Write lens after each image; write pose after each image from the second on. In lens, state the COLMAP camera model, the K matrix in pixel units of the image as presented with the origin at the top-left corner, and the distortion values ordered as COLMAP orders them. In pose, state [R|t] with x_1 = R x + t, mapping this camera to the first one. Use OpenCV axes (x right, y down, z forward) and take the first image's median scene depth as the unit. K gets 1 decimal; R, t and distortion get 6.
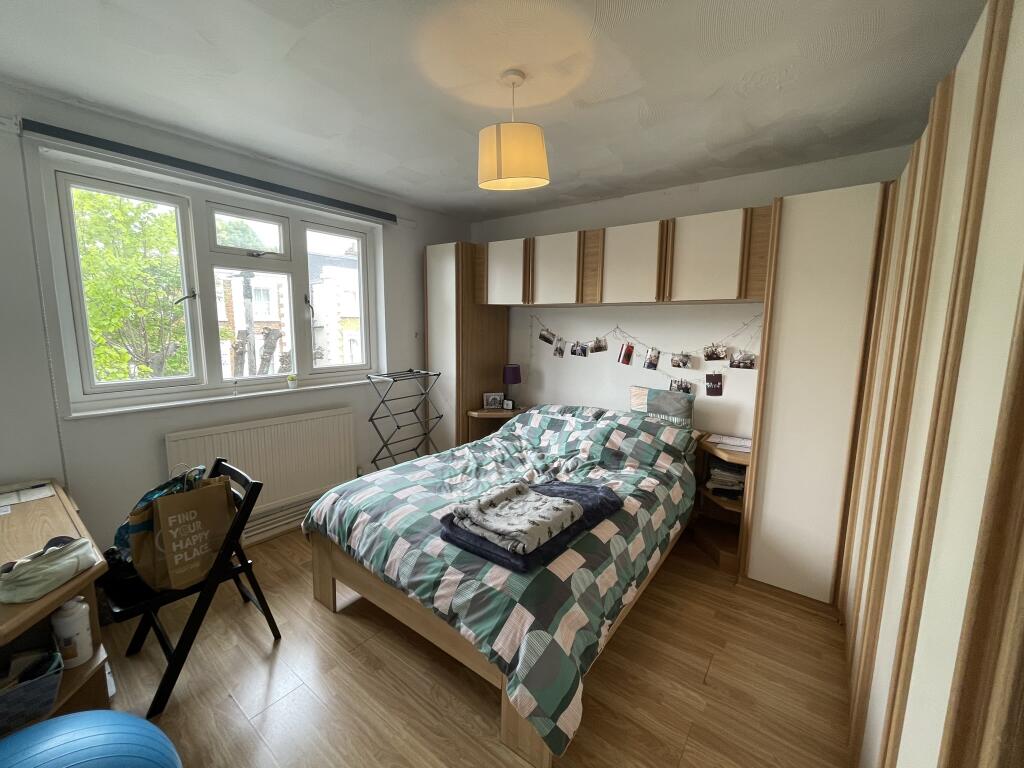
lens RADIAL K [[412.8, 0, 517.4], [0, 412.8, 381.7], [0, 0, 1]] dist [-0.002355, -0.000563]
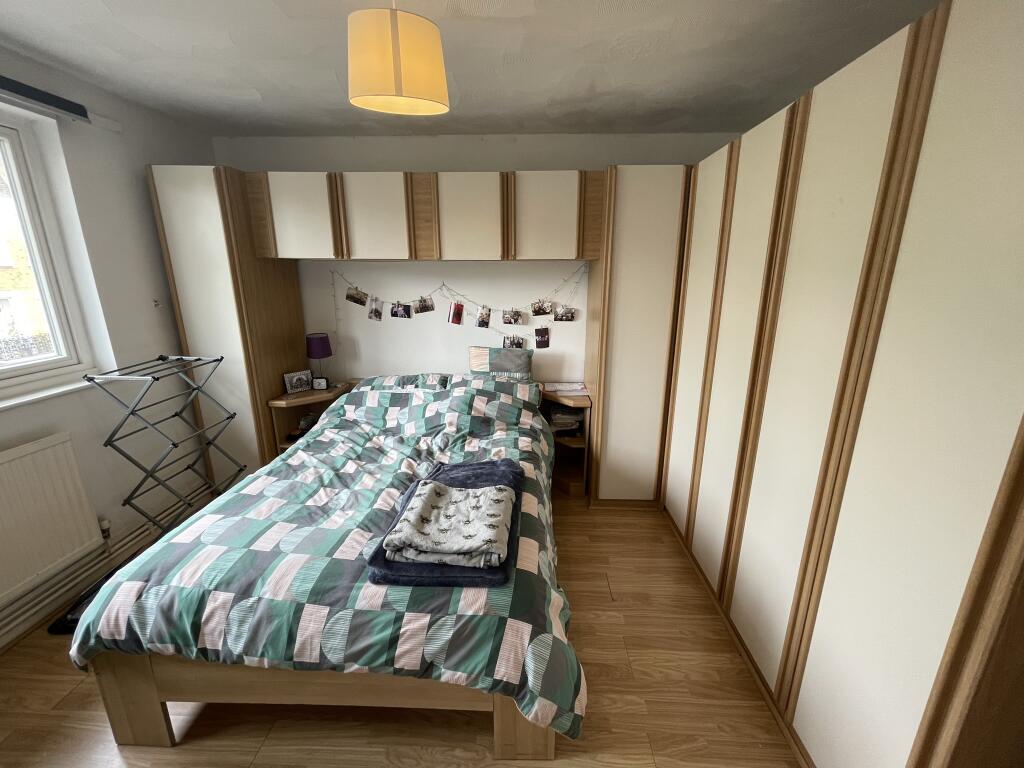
lens RADIAL K [[412.8, 0, 513.2], [0, 412.8, 381.3], [0, 0, 1]] dist [-0.002355, -0.000563]
pose [[0.823924, -0.156927, 0.544539, -0.223357], [0.086813, 0.984504, 0.152363, -0.060129], [-0.560011, -0.078263, 0.824781, 0.165394]]
